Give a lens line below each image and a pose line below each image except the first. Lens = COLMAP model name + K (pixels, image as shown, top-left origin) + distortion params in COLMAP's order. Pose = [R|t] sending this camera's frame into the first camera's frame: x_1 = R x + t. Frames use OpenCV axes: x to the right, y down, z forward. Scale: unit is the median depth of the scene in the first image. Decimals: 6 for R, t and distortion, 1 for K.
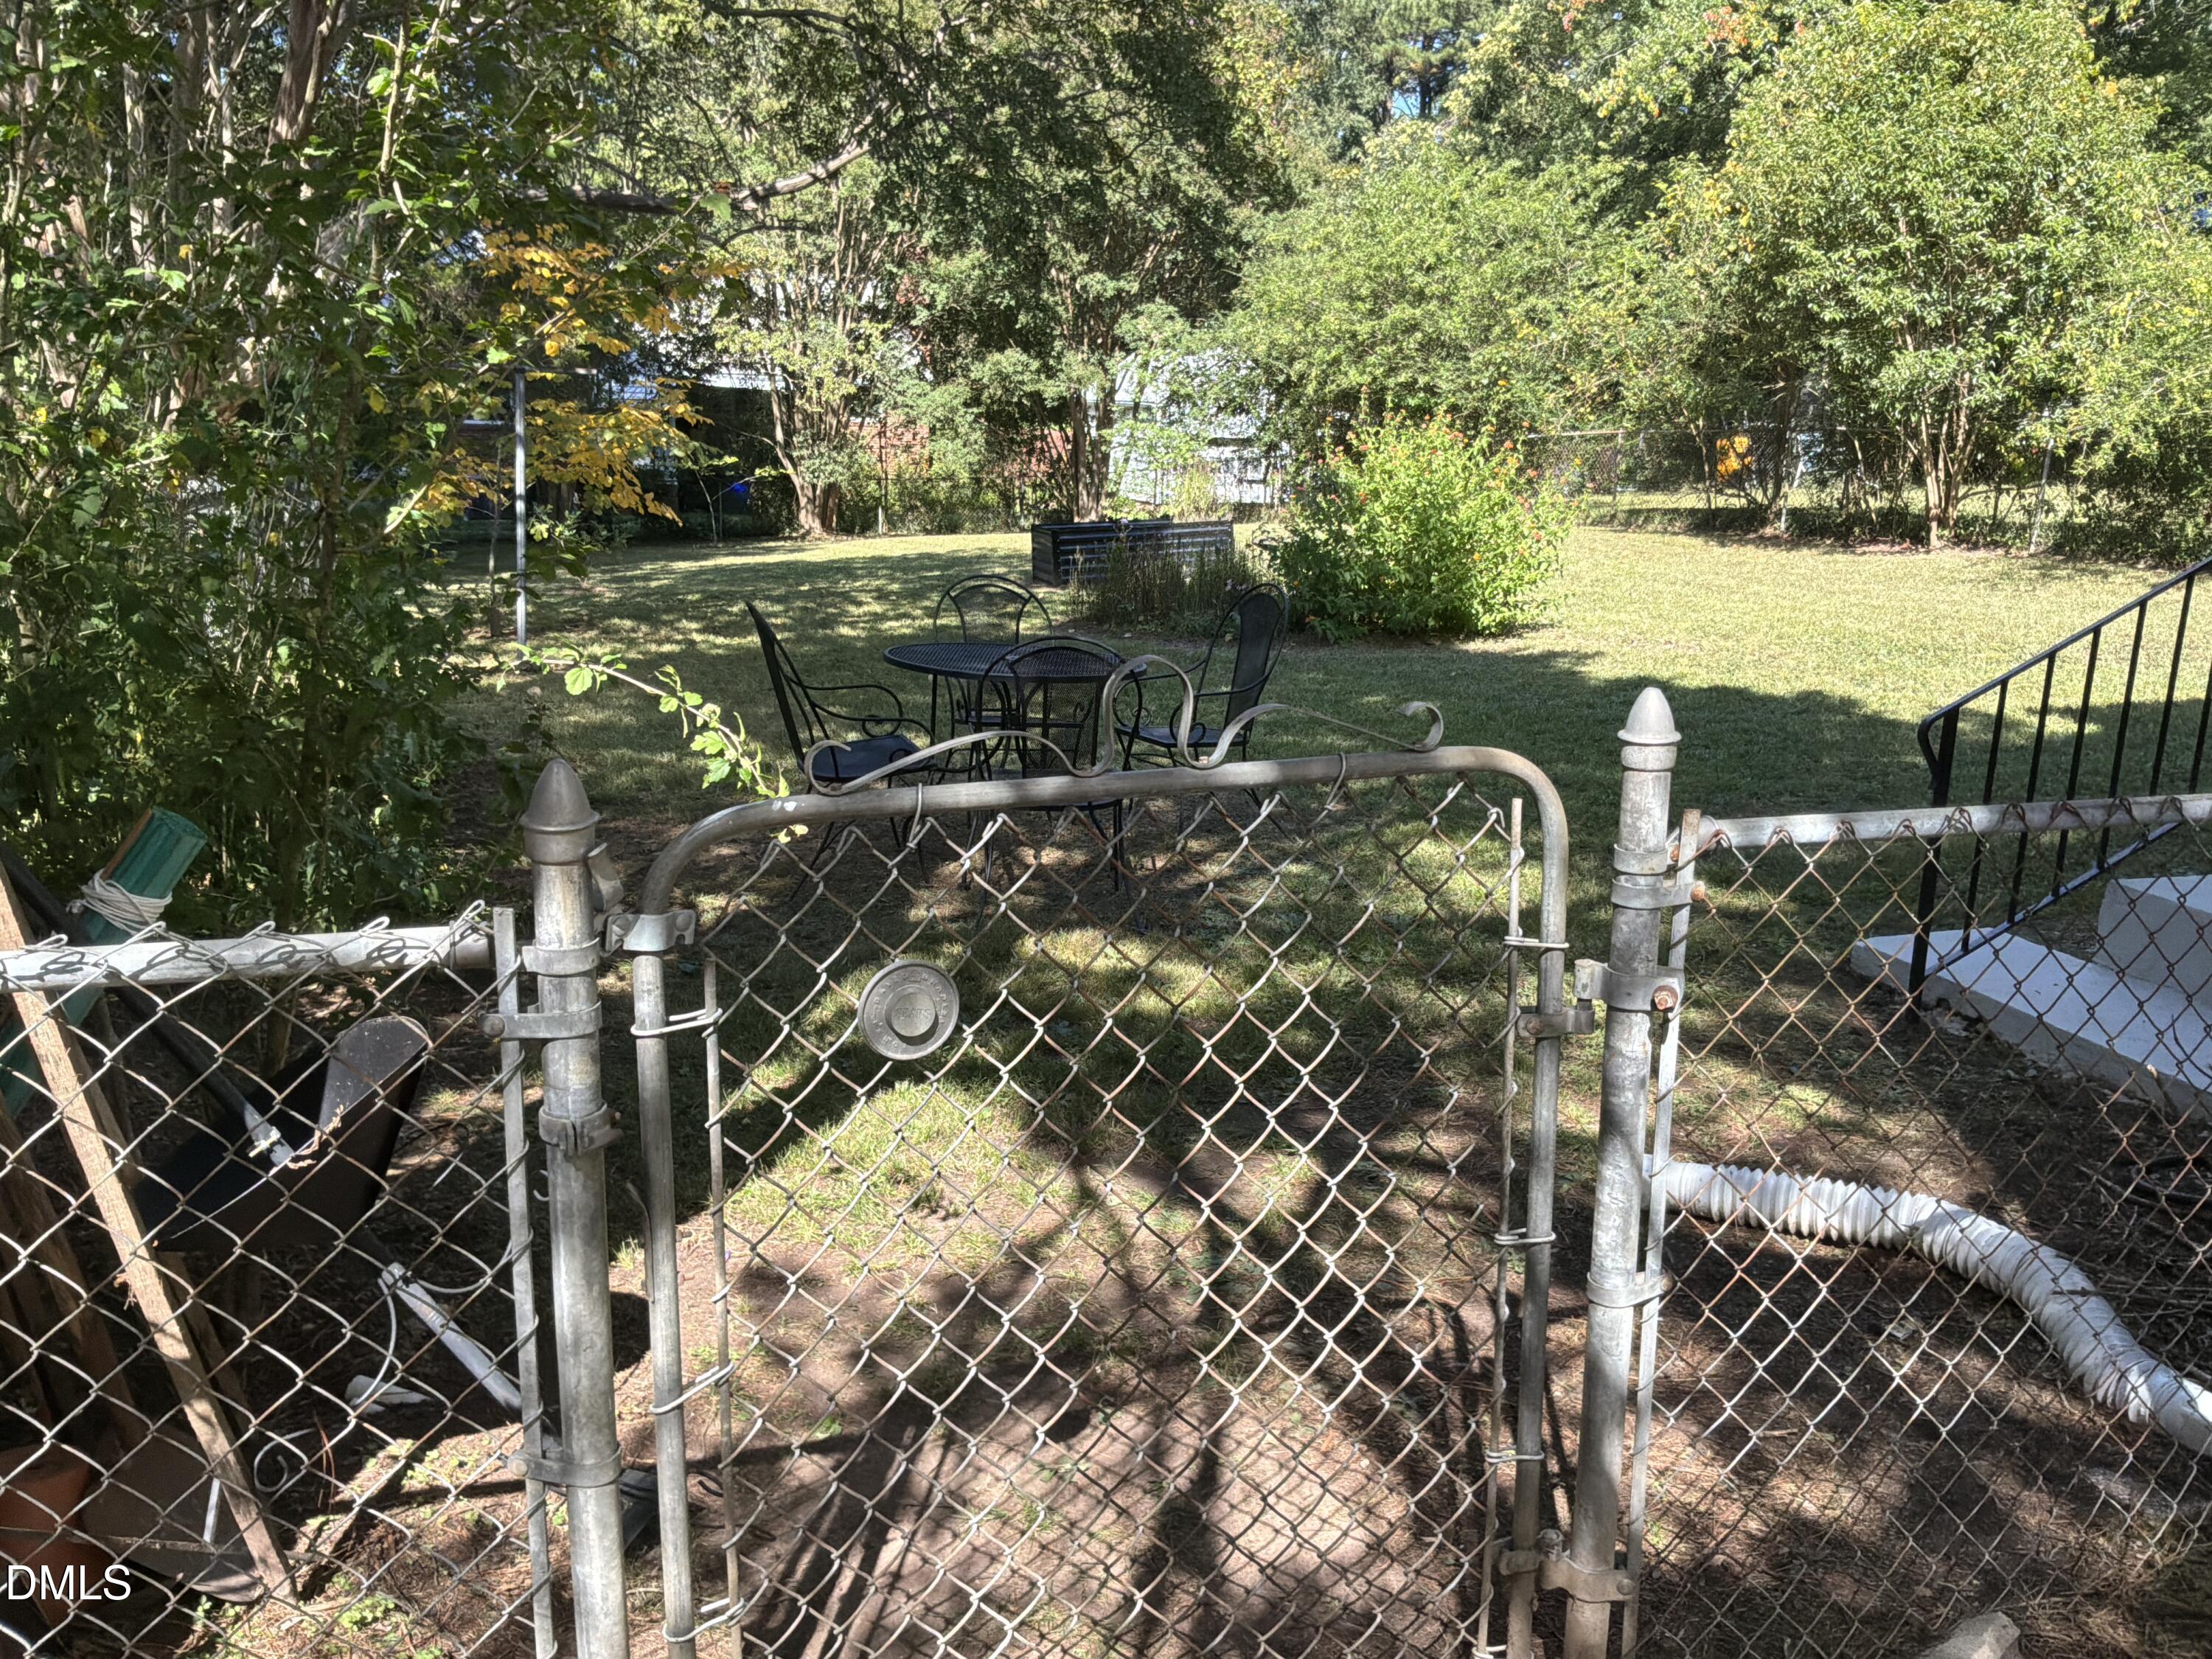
lens RADIAL K [[1805.5, 0, 1151.2], [0, 1805.5, 827.9], [0, 0, 1]] dist [0.000656, -0.201294]
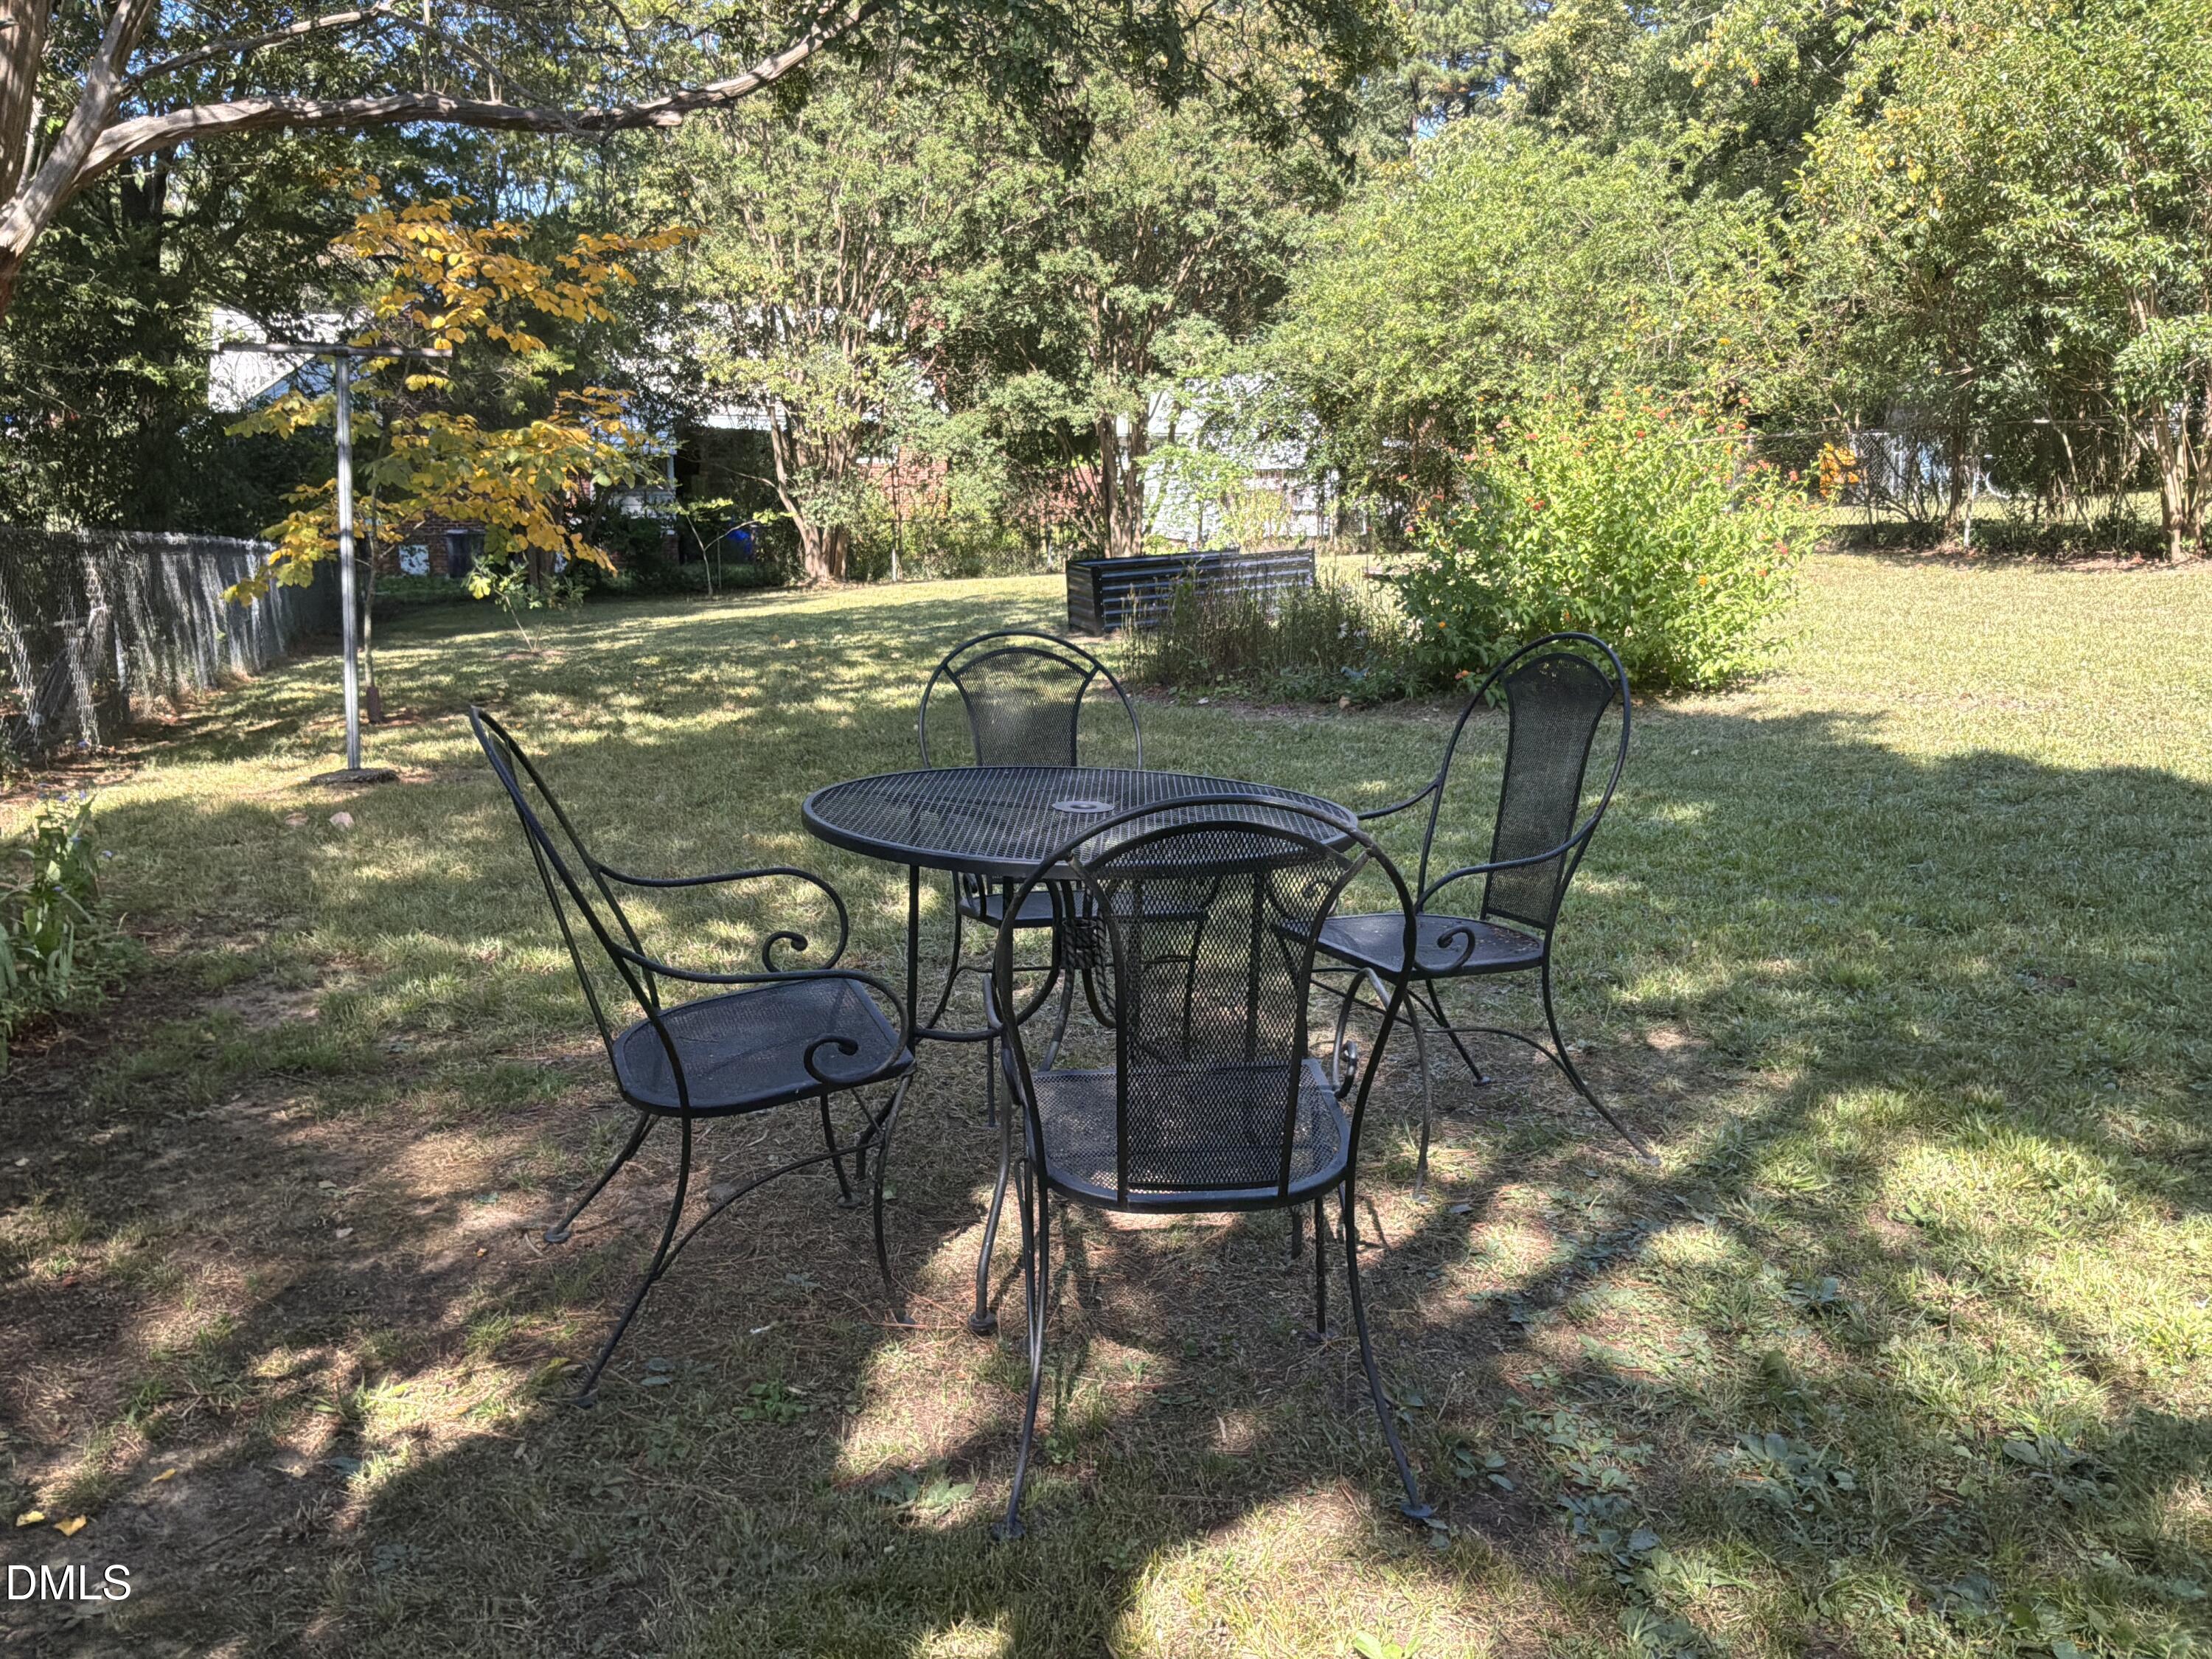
lens RADIAL K [[1795.1, 0, 1106.0], [0, 1795.1, 829.5], [0, 0, 1]] dist [-0.044828, -0.075127]
pose [[0.998917, -0.022518, -0.040720, -0.010613], [0.021637, 0.999525, -0.021964, -0.017107], [0.041196, 0.021059, 0.998929, 0.116717]]
